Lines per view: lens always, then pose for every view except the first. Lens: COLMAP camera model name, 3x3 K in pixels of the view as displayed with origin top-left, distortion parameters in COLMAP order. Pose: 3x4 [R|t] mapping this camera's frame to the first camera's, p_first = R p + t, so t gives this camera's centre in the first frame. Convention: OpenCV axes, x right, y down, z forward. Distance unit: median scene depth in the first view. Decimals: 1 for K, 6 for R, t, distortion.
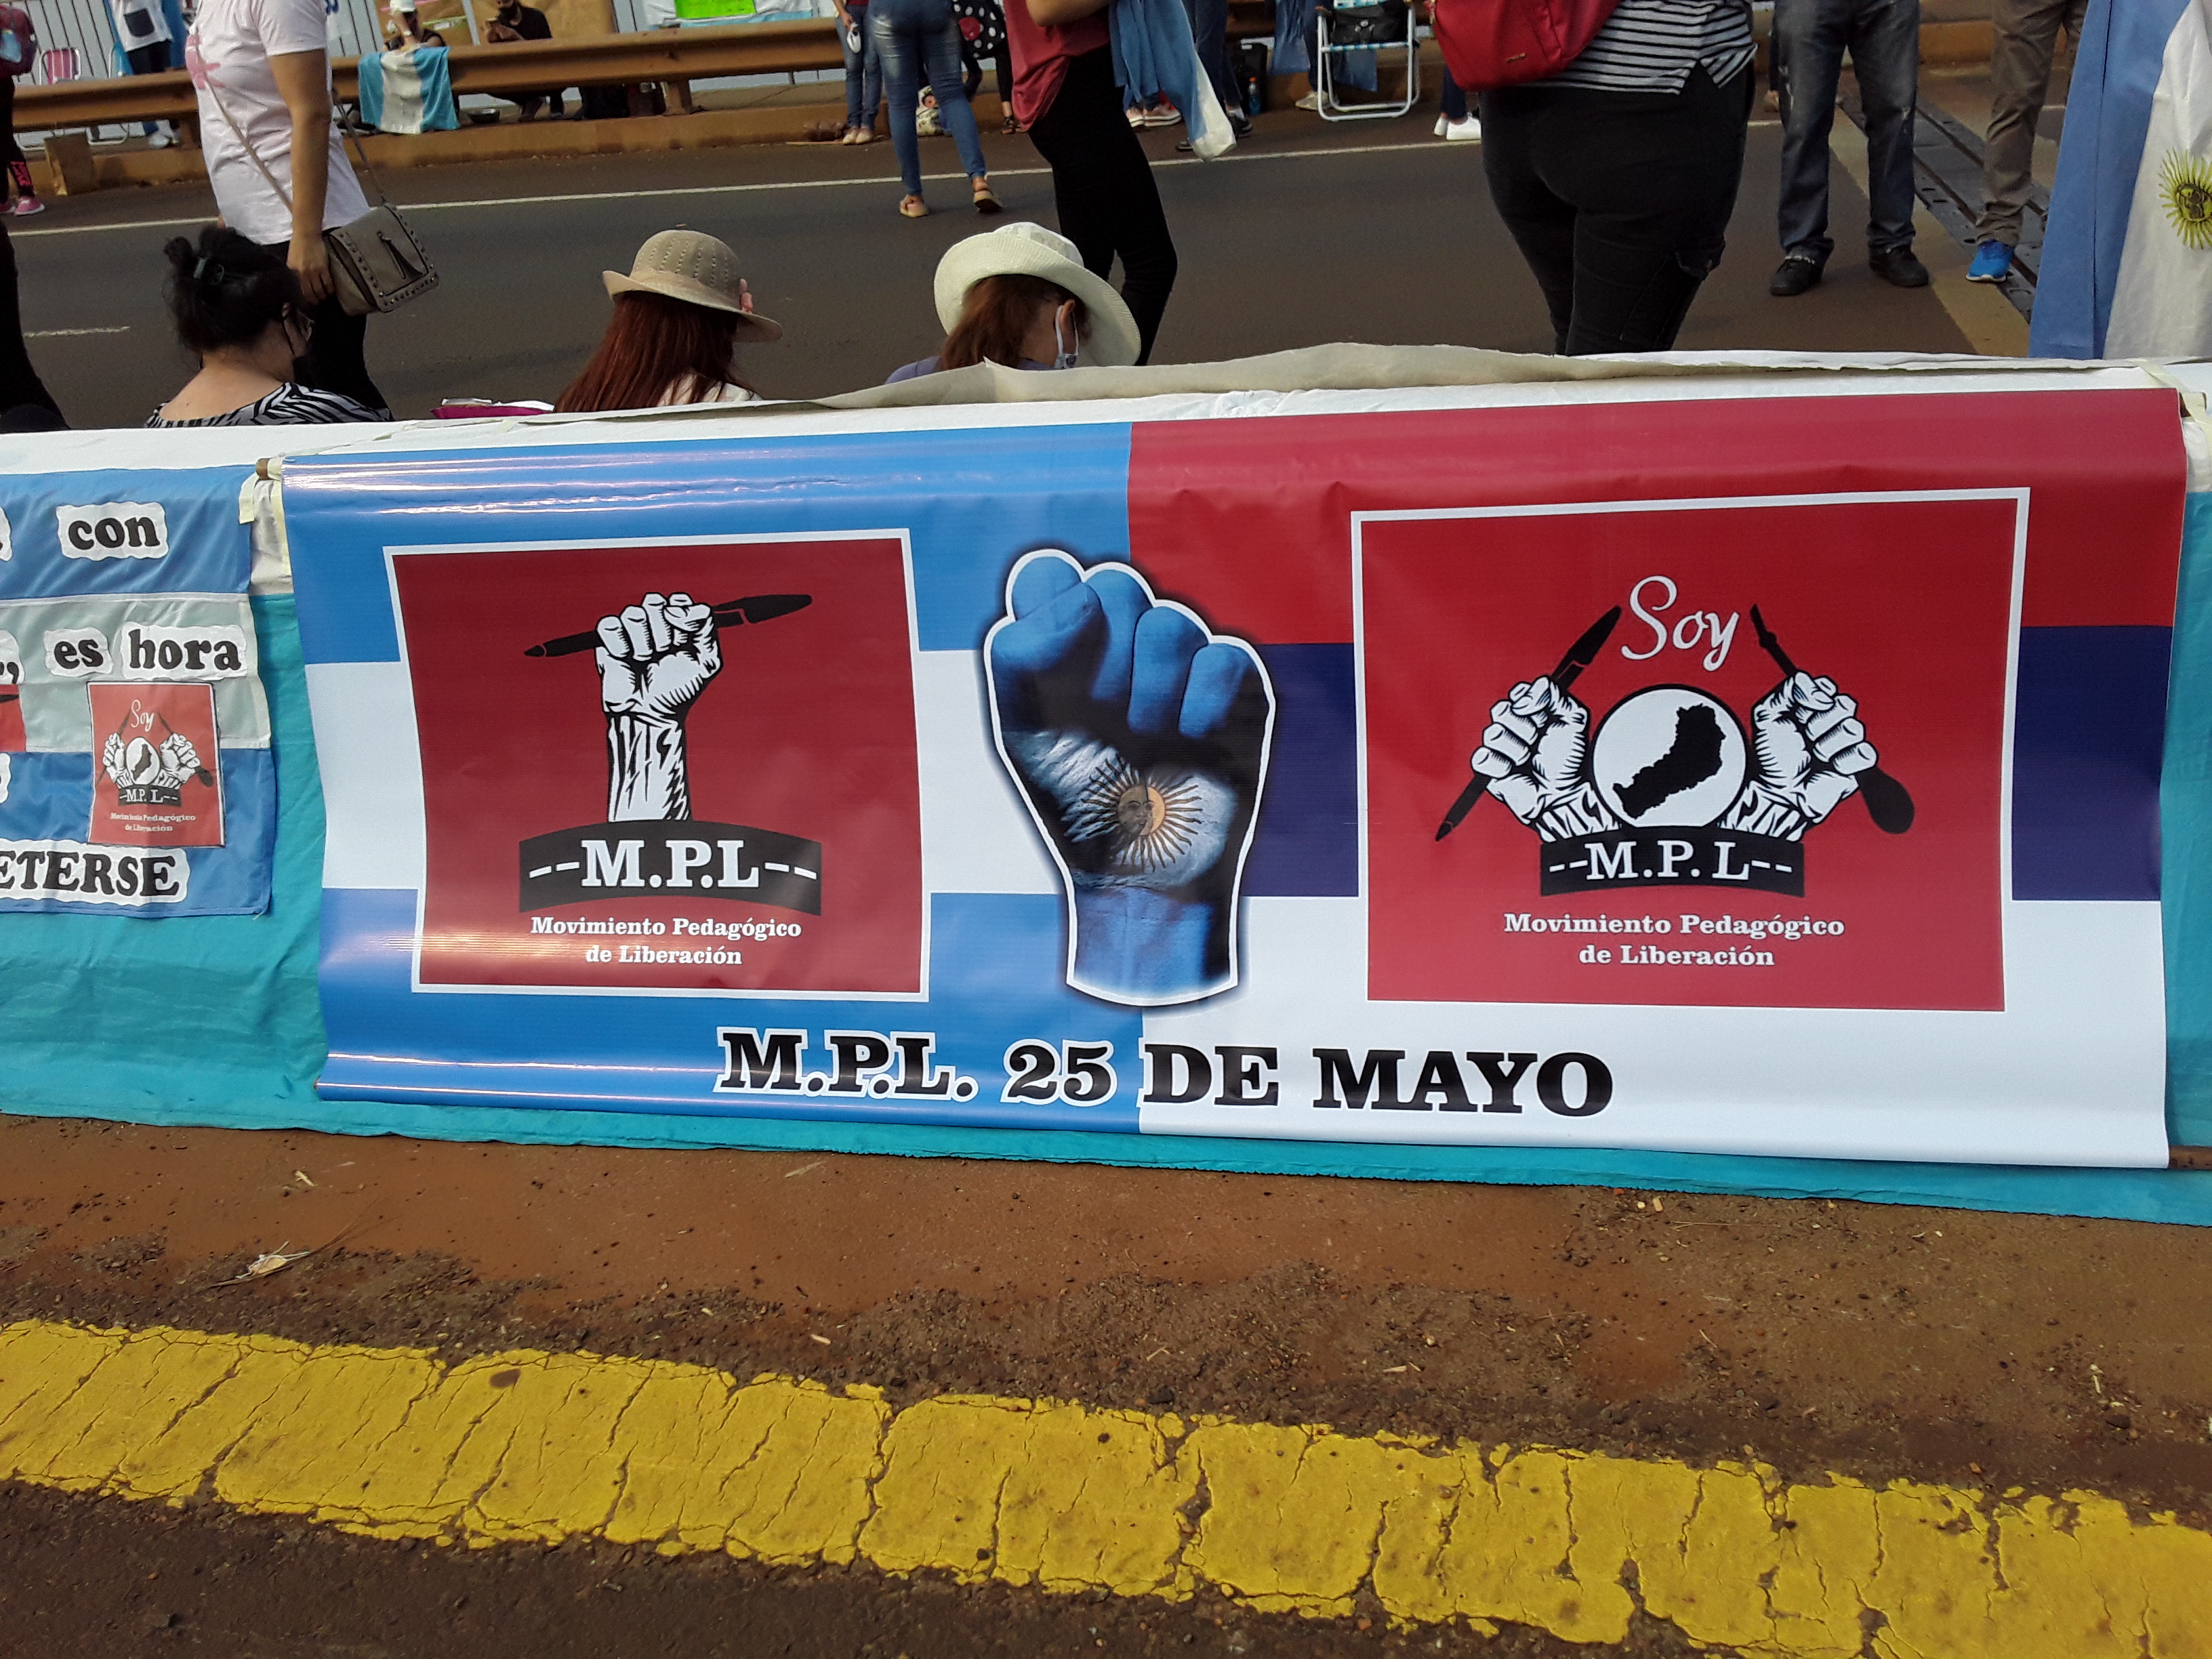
lens RADIAL K [[2033.8, 0, 1106.0], [0, 2033.8, 829.5], [0, 0, 1]] dist [0.118259, -0.248918]
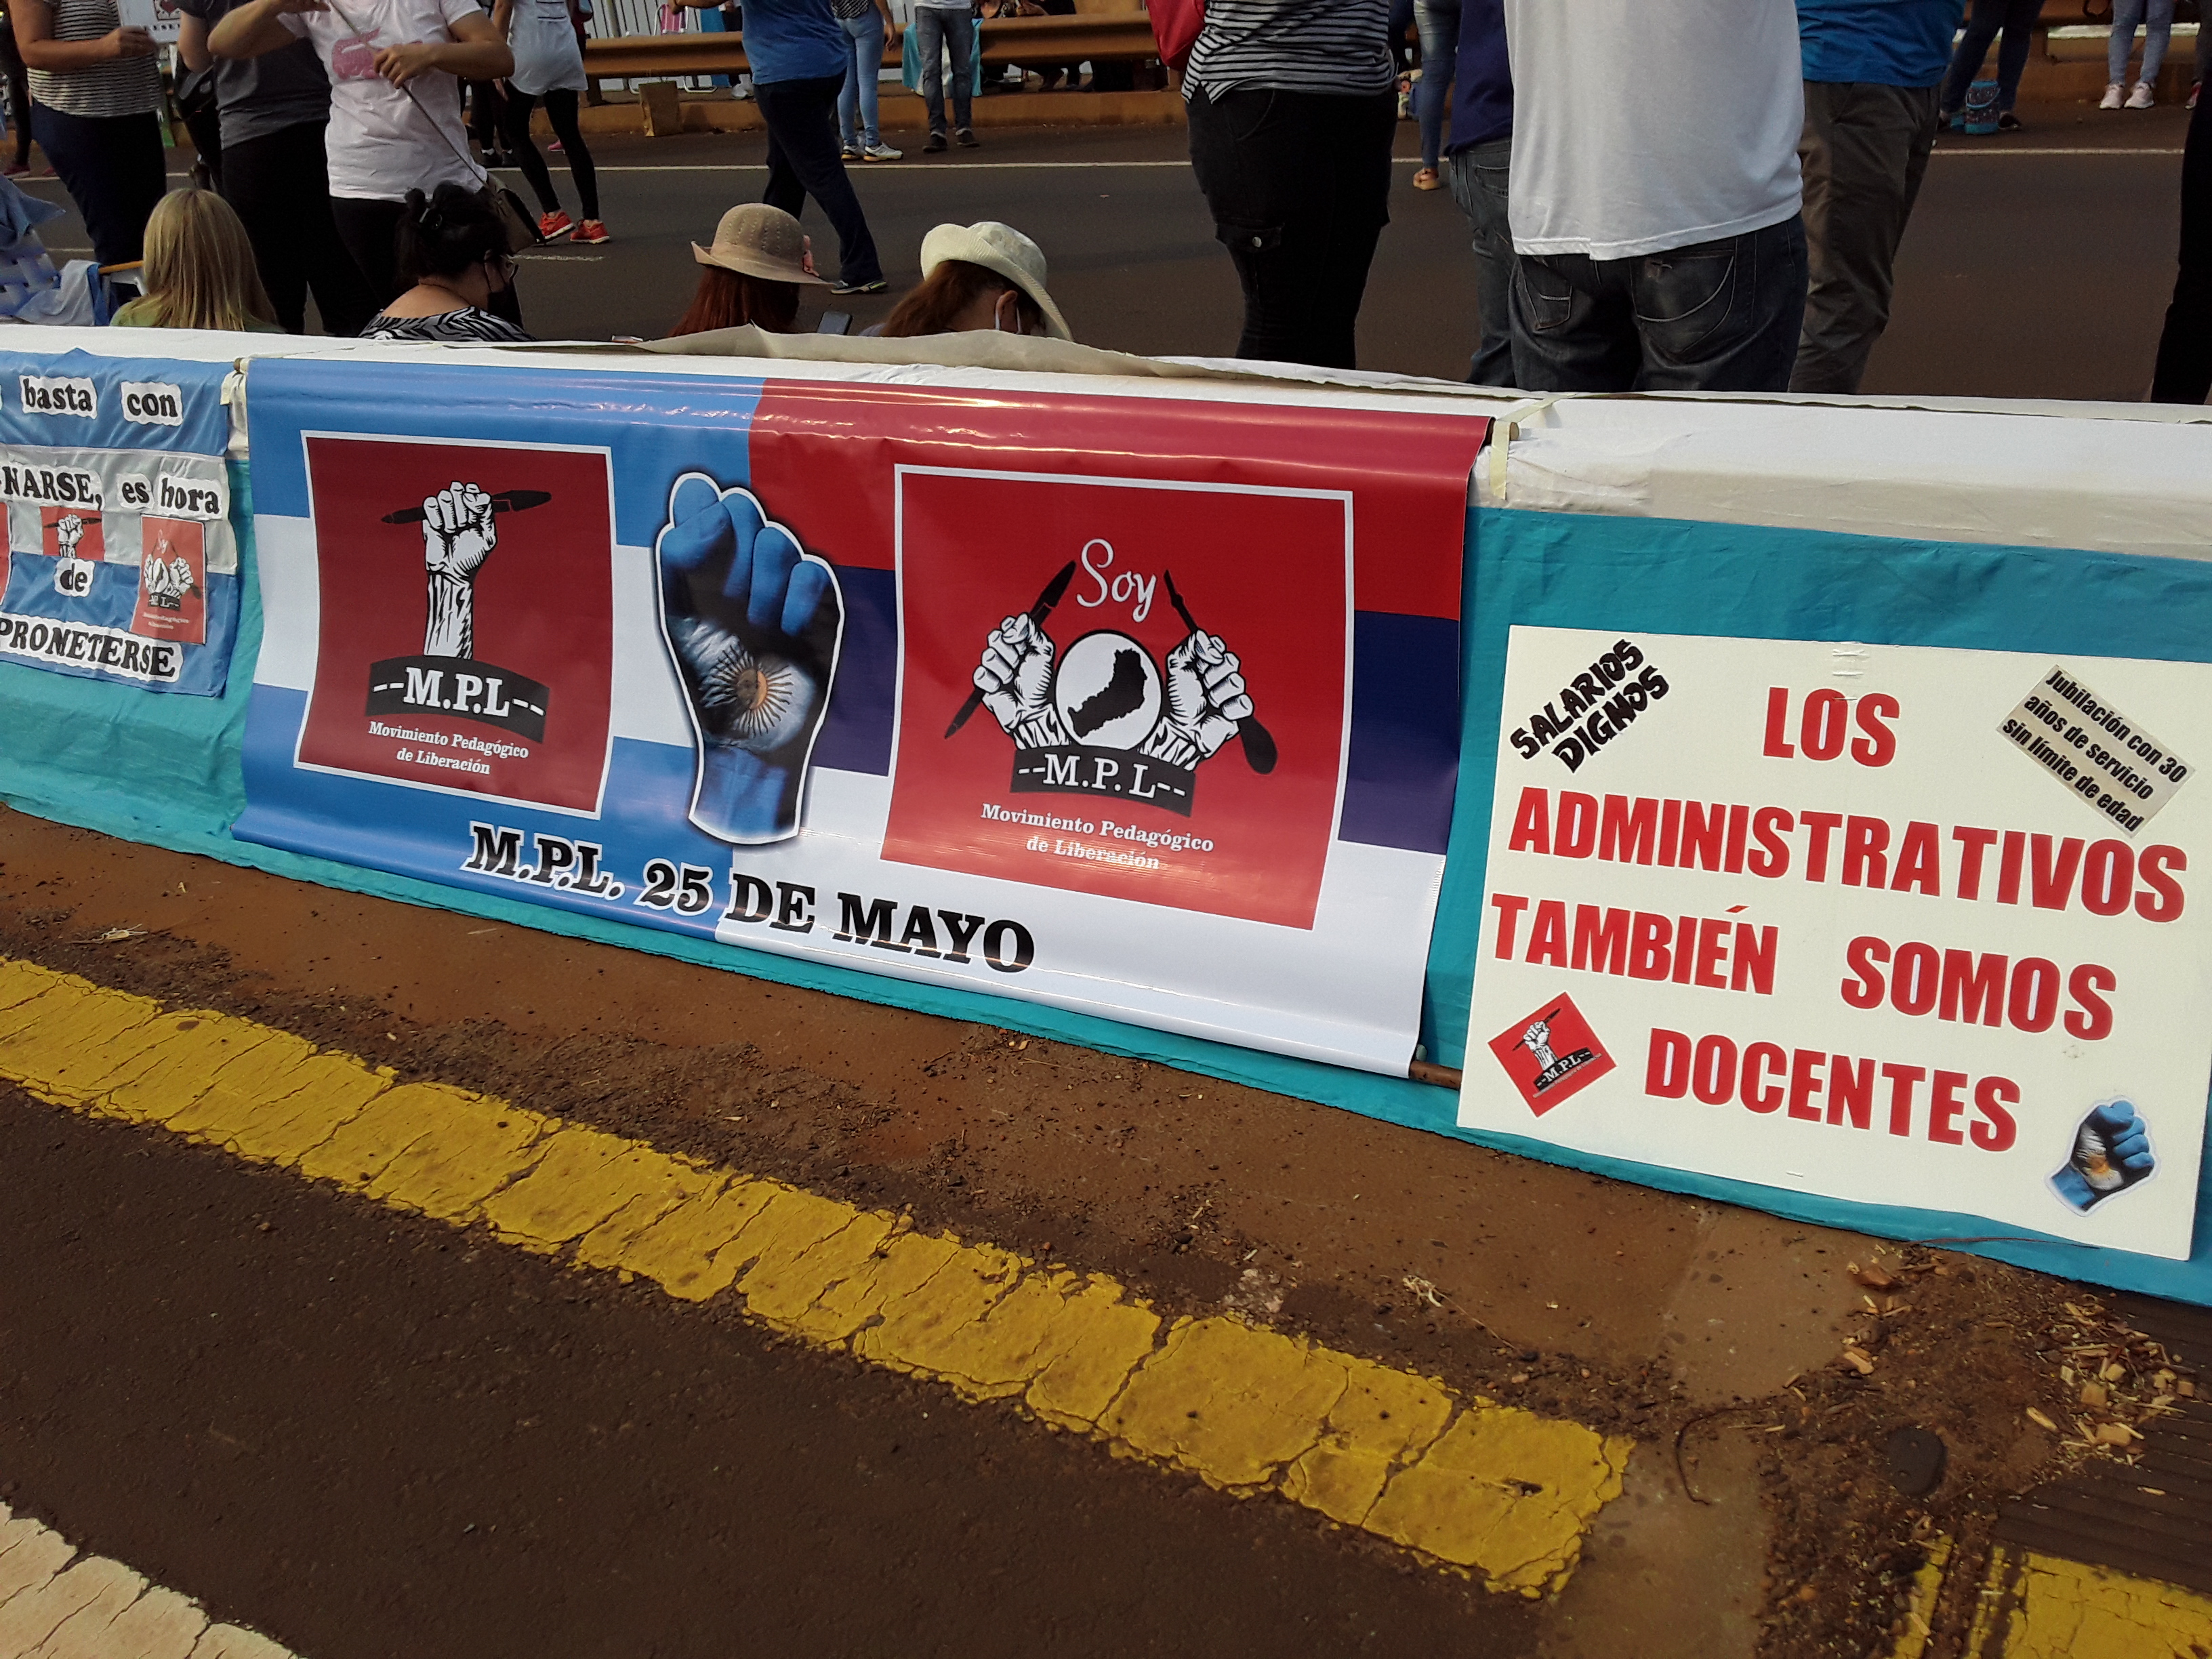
lens RADIAL K [[2033.8, 0, 1106.0], [0, 2033.8, 829.5], [0, 0, 1]] dist [0.118259, -0.248918]
pose [[0.954077, 0.136215, -0.266799, 0.572565], [-0.132842, 0.990660, 0.030738, 0.009120], [0.268495, 0.006115, 0.963262, -0.153848]]
